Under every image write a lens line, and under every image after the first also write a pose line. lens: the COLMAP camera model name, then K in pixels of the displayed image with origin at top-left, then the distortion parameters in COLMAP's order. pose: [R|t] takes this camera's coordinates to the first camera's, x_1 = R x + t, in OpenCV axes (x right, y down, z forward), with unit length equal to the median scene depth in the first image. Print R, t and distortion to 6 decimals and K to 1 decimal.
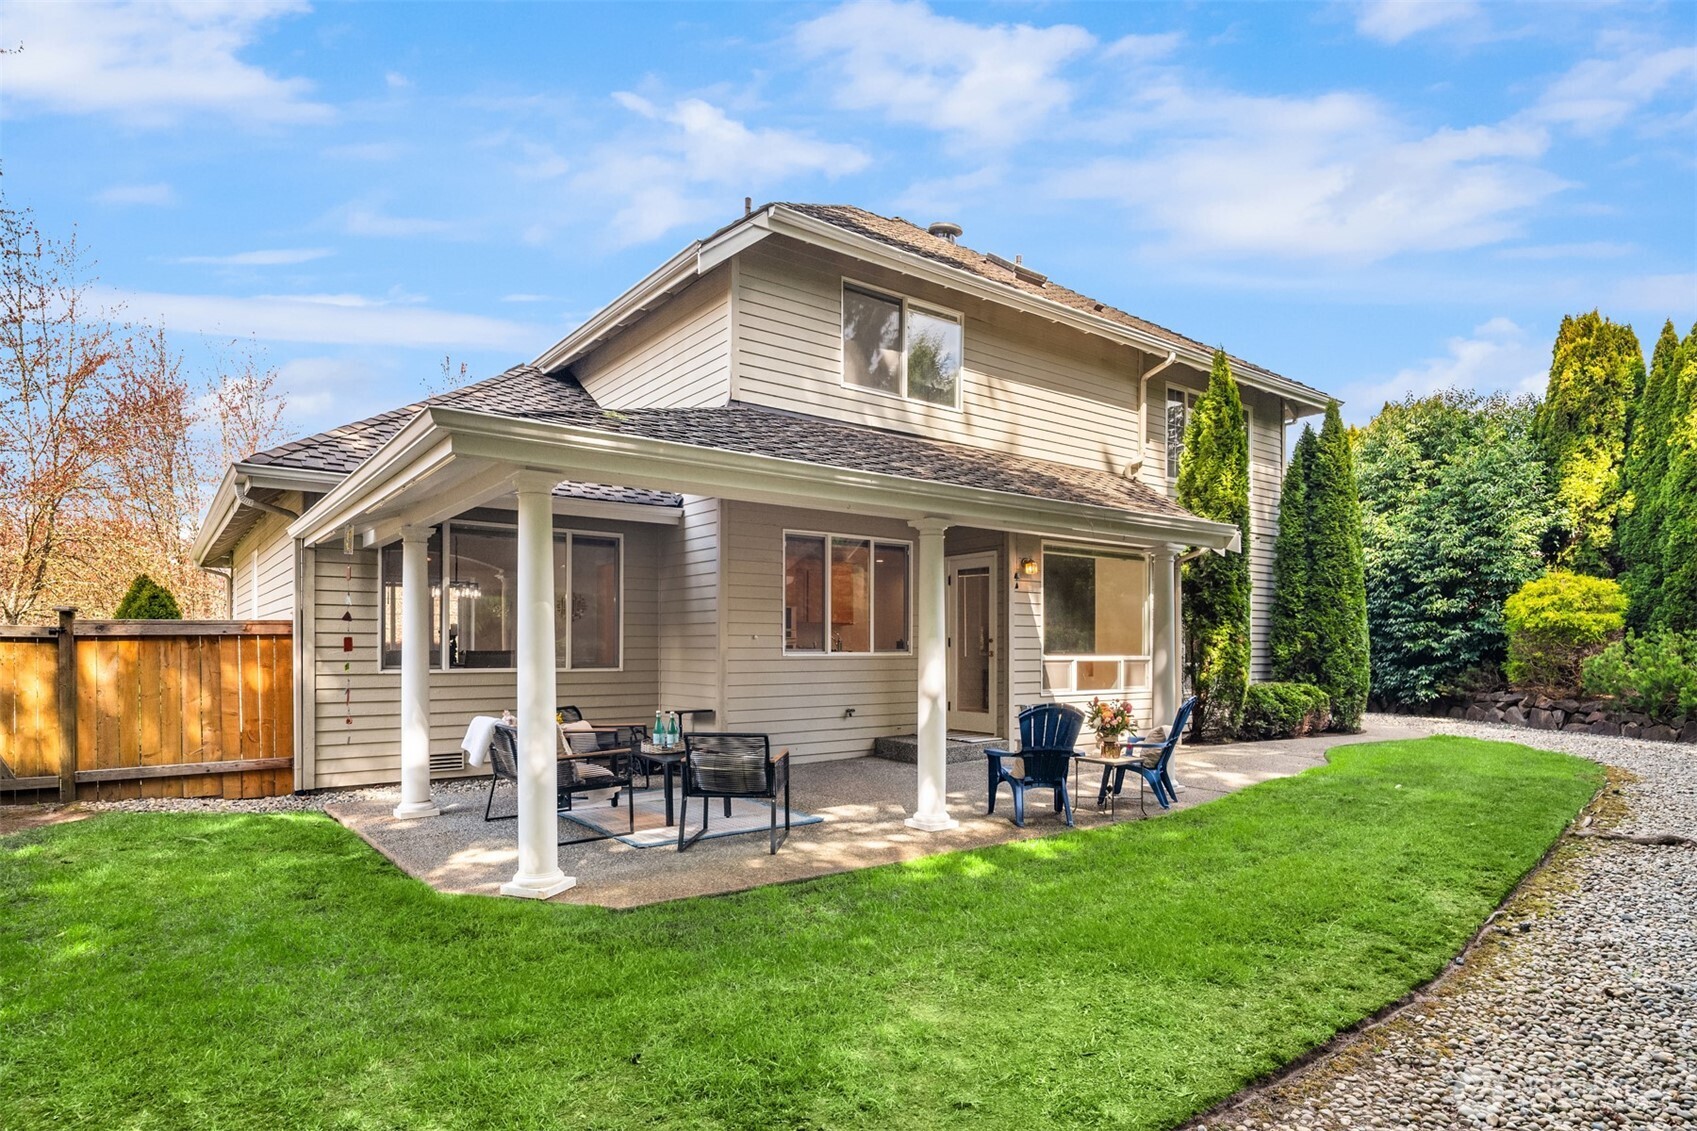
lens RADIAL K [[925.7, 0, 850.6], [0, 925.7, 654.4], [0, 0, 1]] dist [-0.003873, -0.002800]
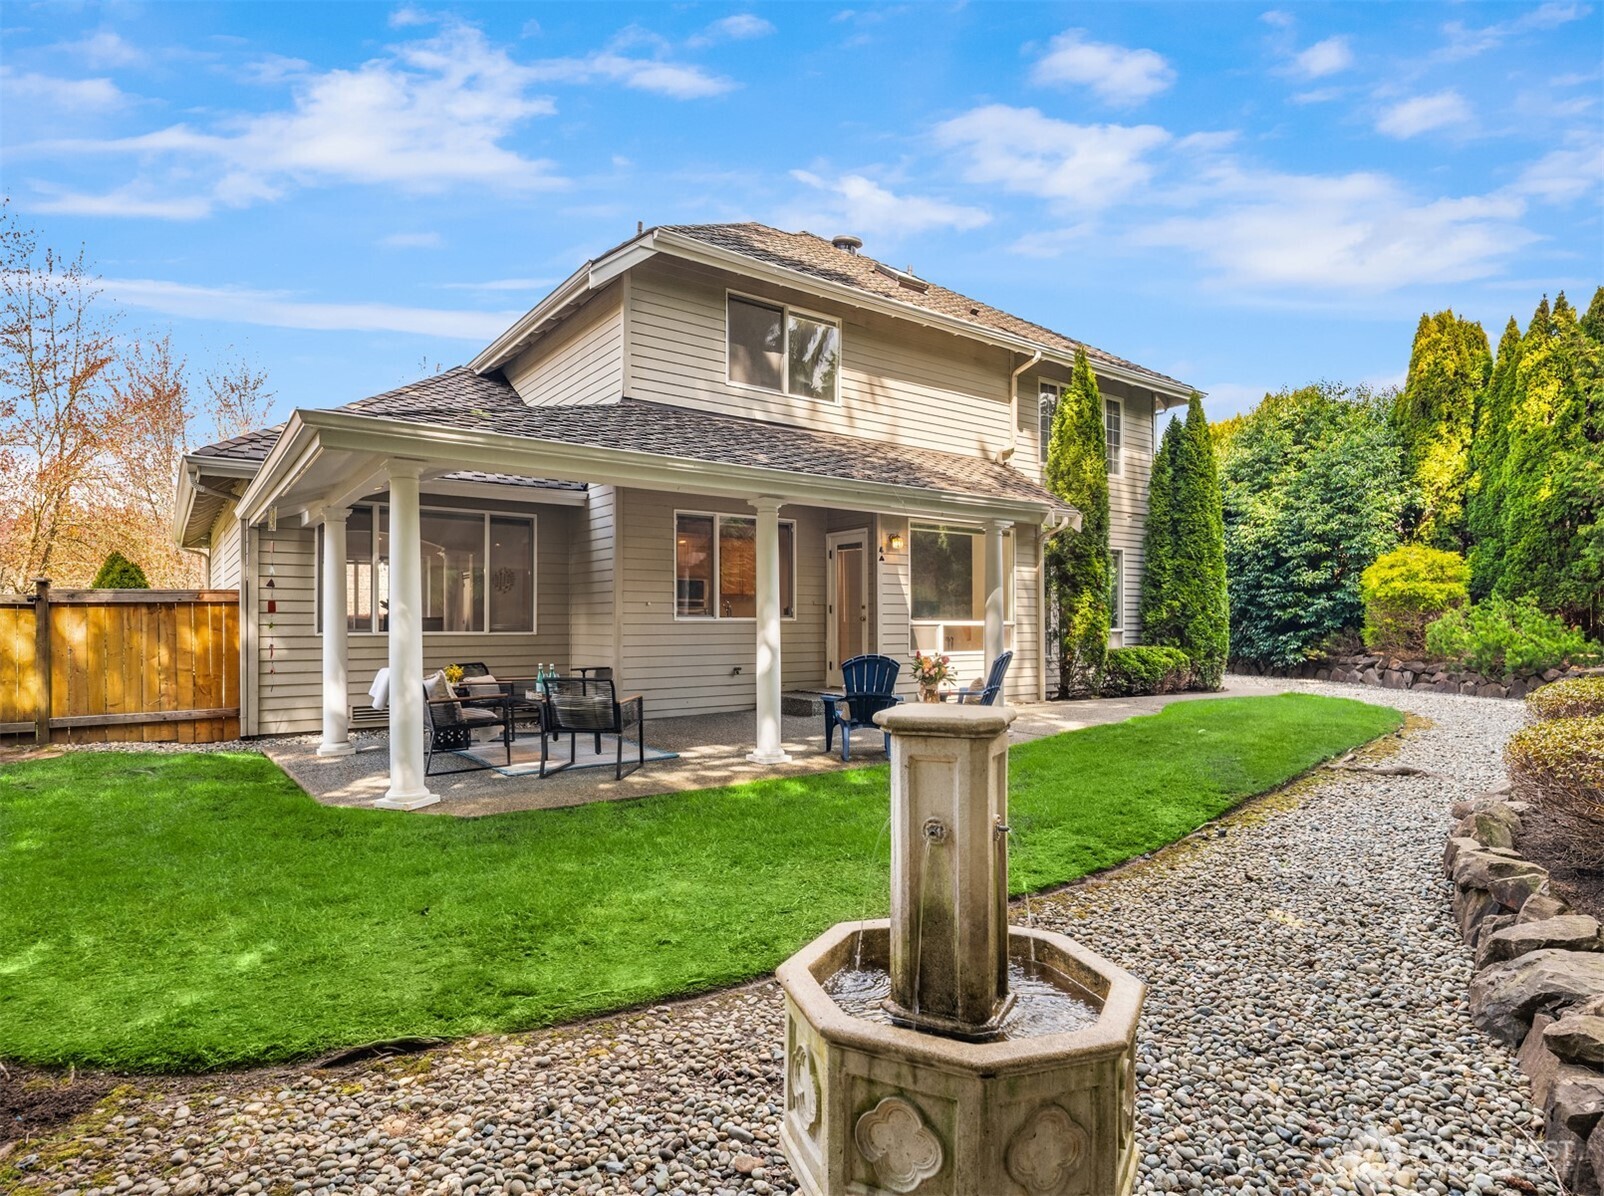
lens RADIAL K [[867.1, 0, 808.7], [0, 867.1, 624.1], [0, 0, 1]] dist [0.000202, -0.006276]
pose [[0.999940, -0.004325, -0.010020, 0.086033], [0.004250, 0.999963, -0.007539, 0.012330], [0.010052, 0.007496, 0.999921, -0.057182]]
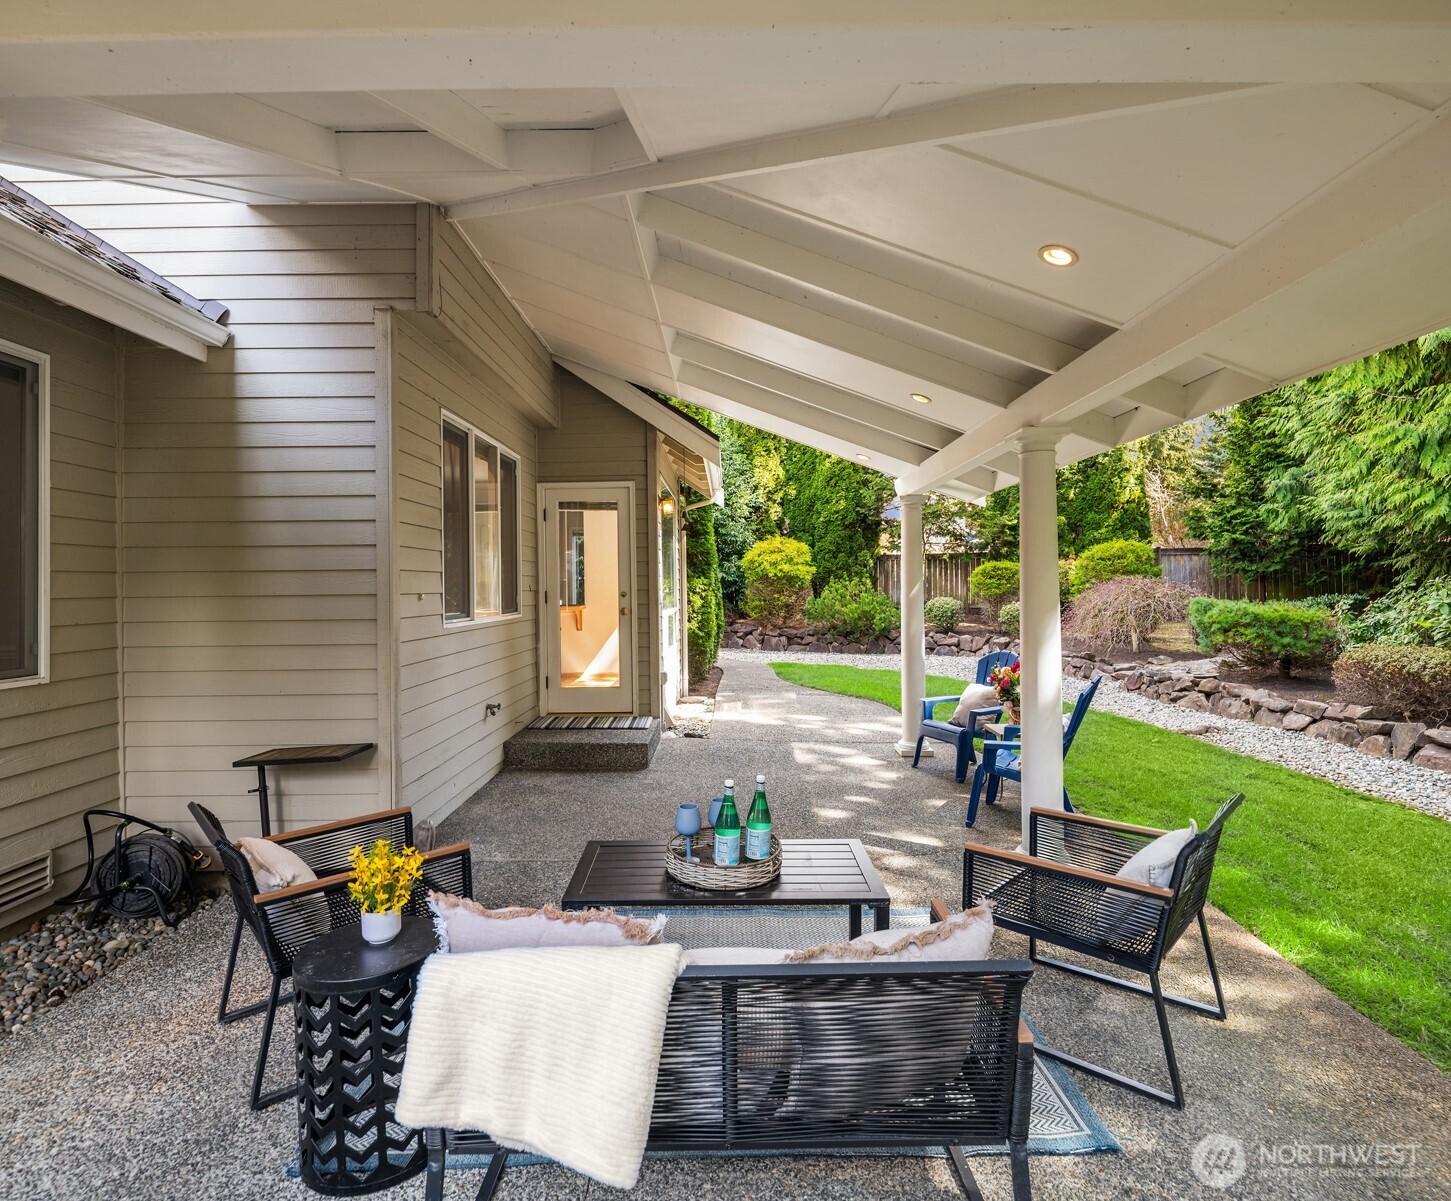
lens RADIAL K [[790.3, 0, 731.2], [0, 790.3, 583.2], [0, 0, 1]] dist [-0.005050, -0.000845]
pose [[0.614411, -0.004617, 0.788973, -0.291446], [0.016105, 0.999848, -0.006691, -0.016896], [-0.788822, 0.016817, 0.614392, 0.463452]]
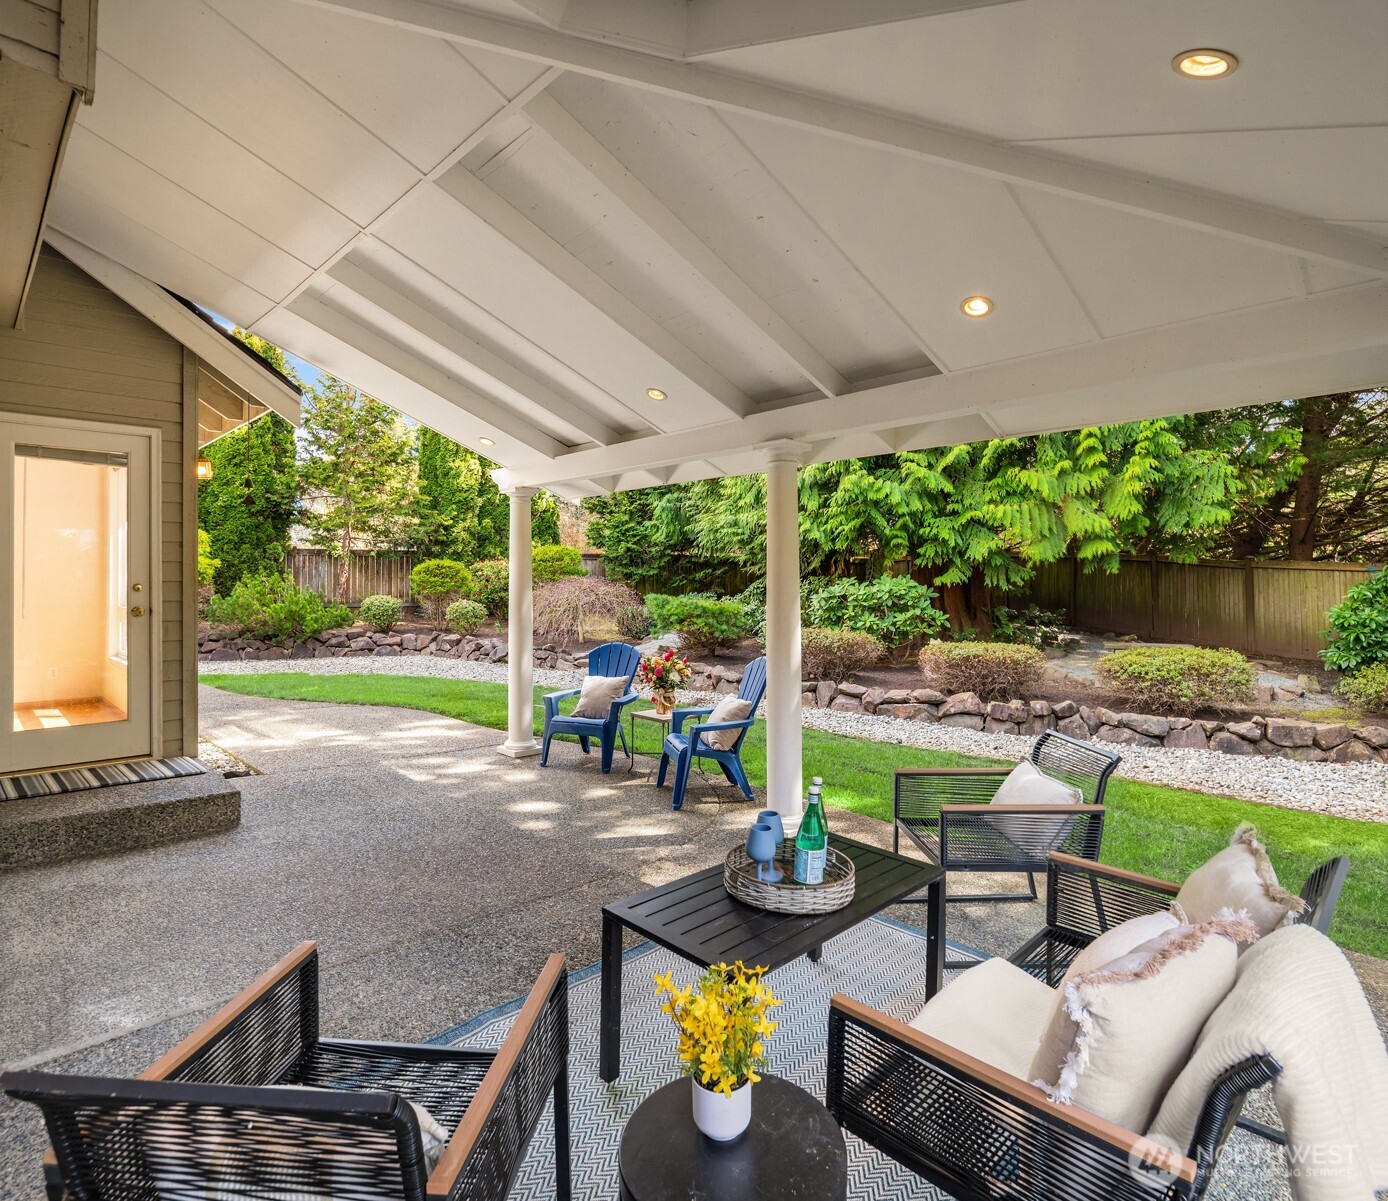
lens RADIAL K [[759.9, 0, 709.5], [0, 759.9, 577.9], [0, 0, 1]] dist [-0.002901, -0.000245]
pose [[-0.121024, 0.005698, 0.992633, -0.305283], [0.005320, 0.999973, -0.005091, -0.015068], [-0.992635, 0.004664, -0.121051, 0.645387]]
